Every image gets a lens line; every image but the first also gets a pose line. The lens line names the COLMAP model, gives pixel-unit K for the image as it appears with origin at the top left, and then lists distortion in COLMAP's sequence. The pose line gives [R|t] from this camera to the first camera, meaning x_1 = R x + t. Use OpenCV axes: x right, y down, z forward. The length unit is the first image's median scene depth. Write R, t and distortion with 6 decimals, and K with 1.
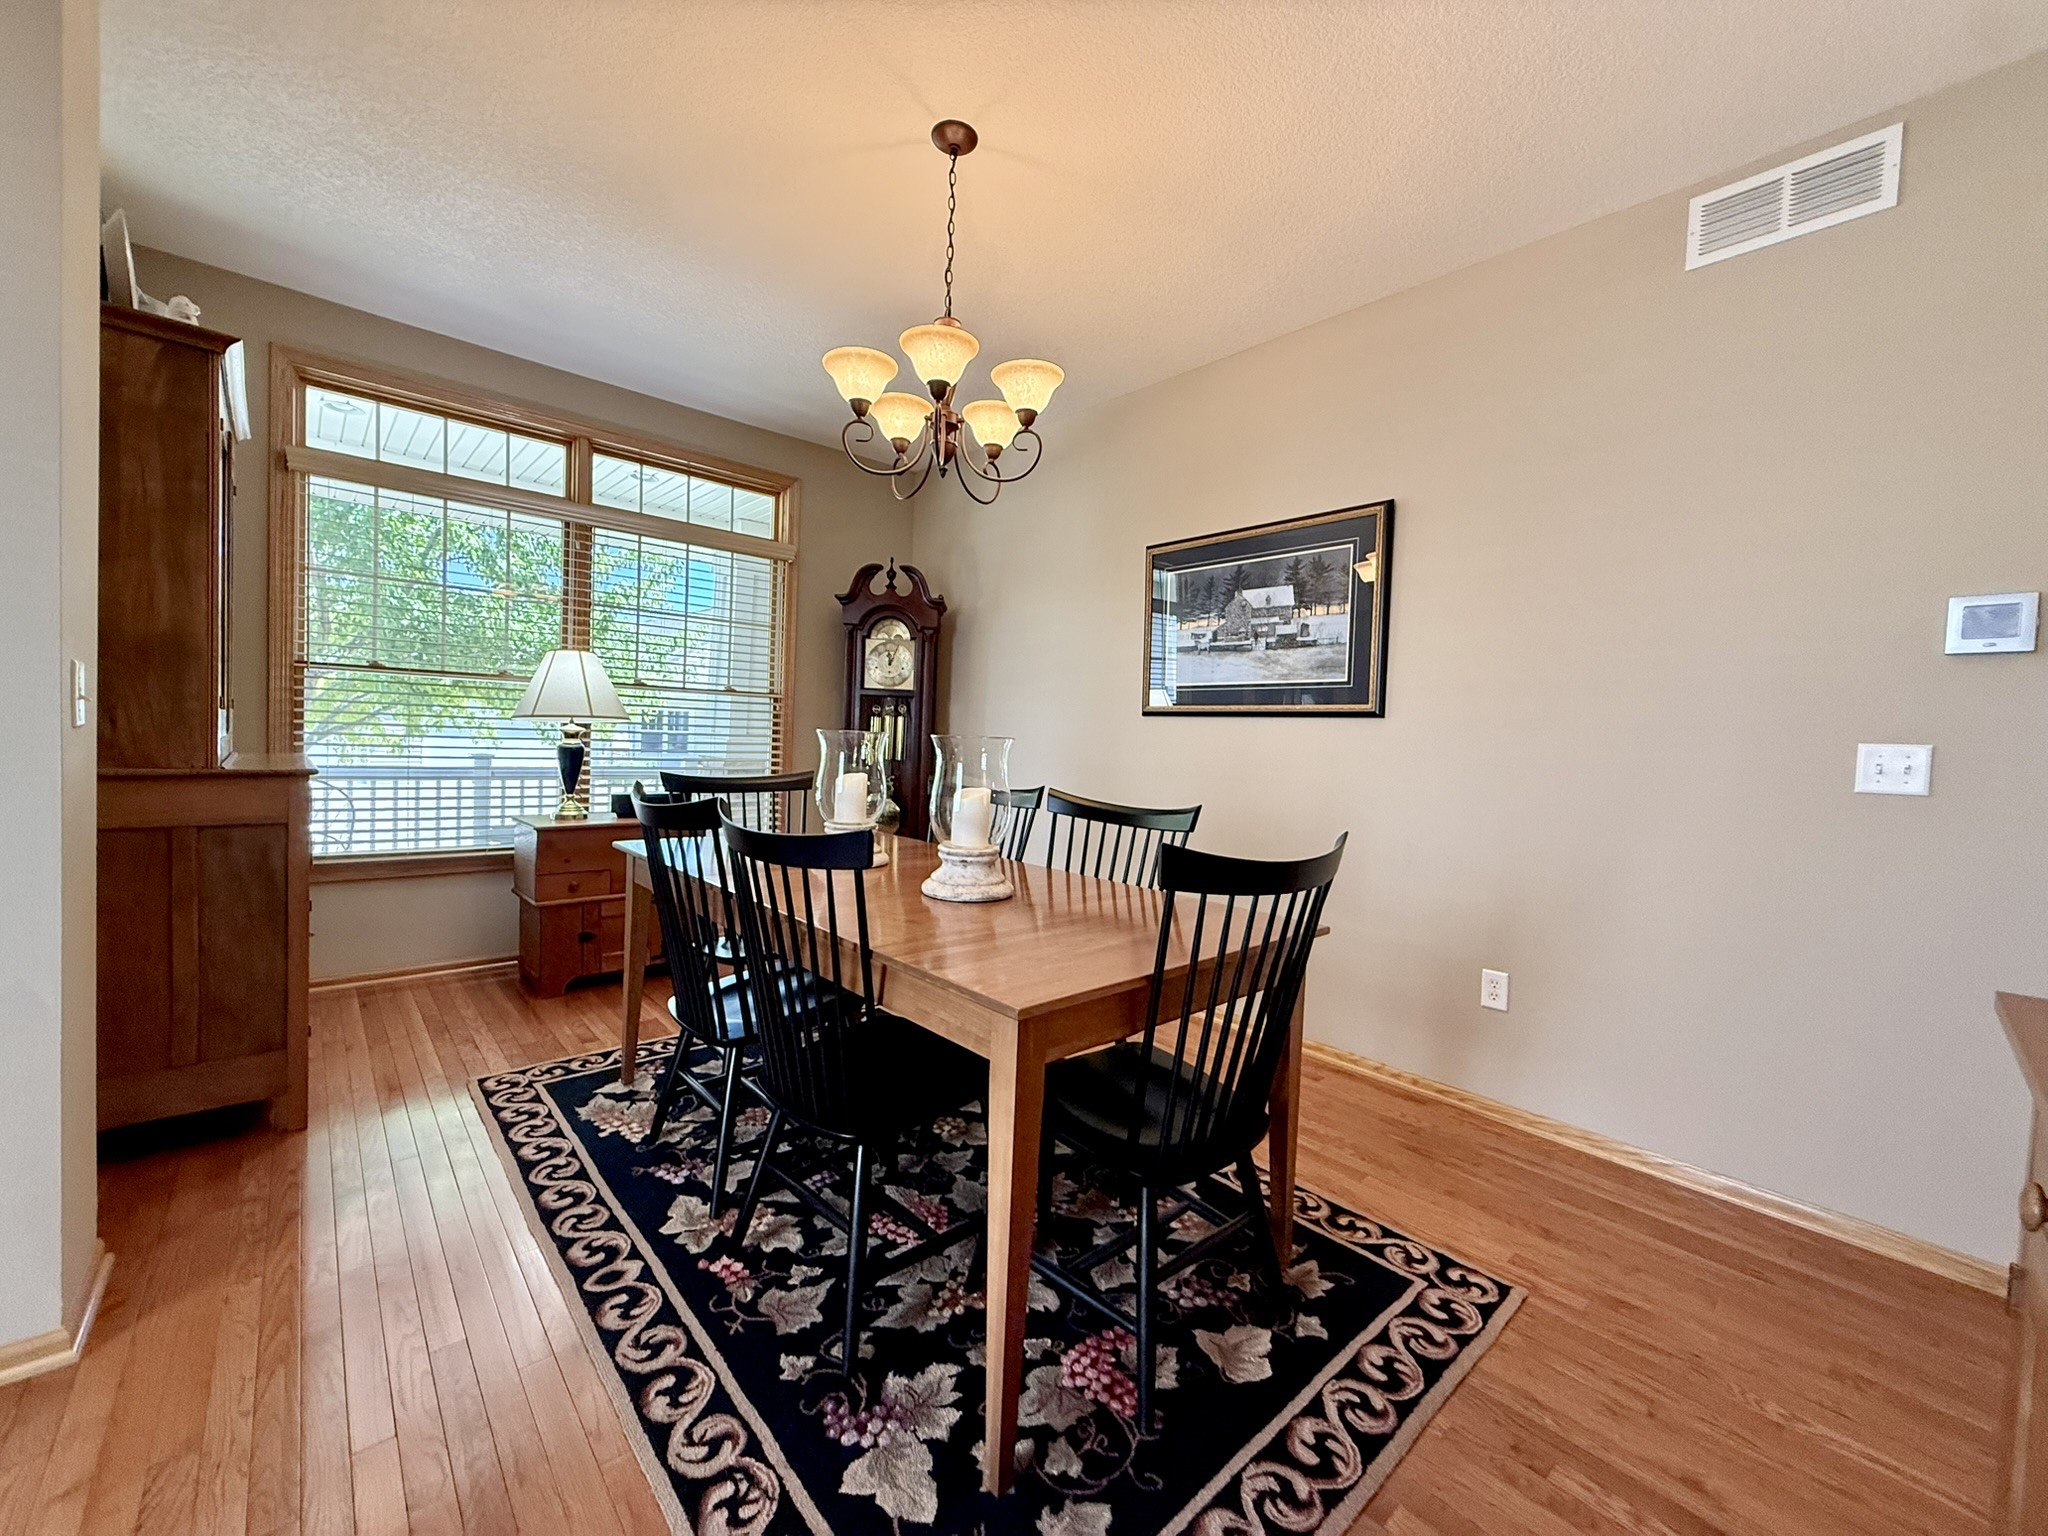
lens RADIAL K [[817.7, 0, 1025.6], [0, 817.7, 758.9], [0, 0, 1]] dist [0.003170, -0.000220]
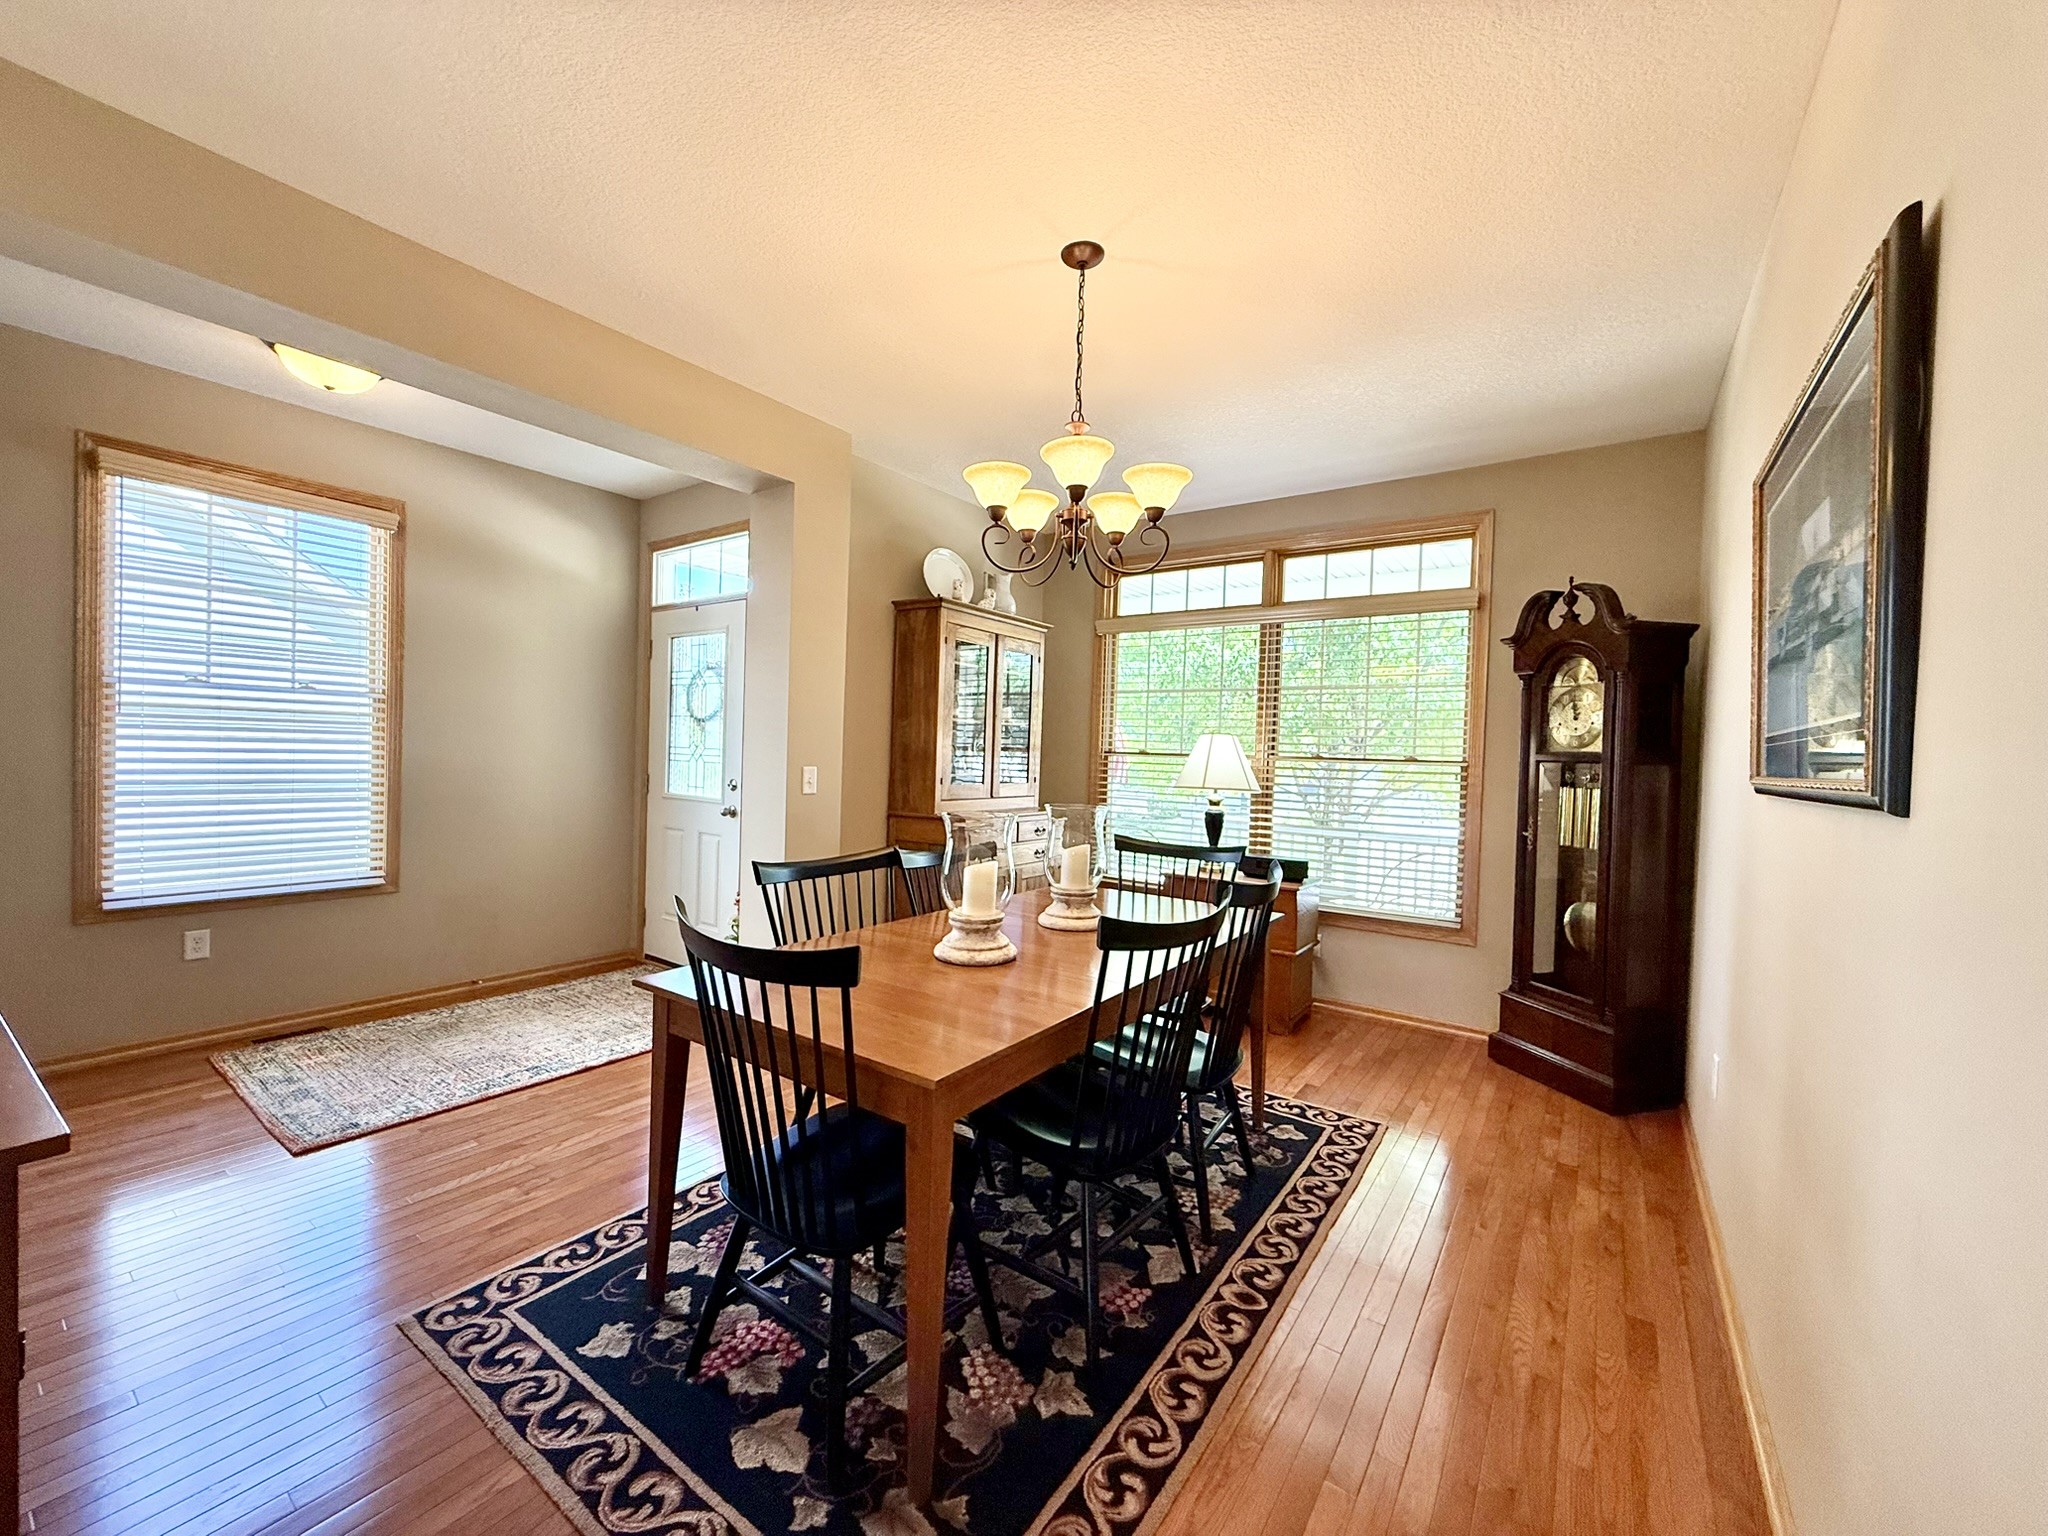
lens RADIAL K [[817.7, 0, 1022.6], [0, 817.7, 767.9], [0, 0, 1]] dist [0.003170, -0.000220]
pose [[0.215251, -0.013876, -0.976460, 1.225356], [-0.049404, 0.998464, -0.025079, -0.078583], [0.975308, 0.053639, 0.214235, 0.972609]]
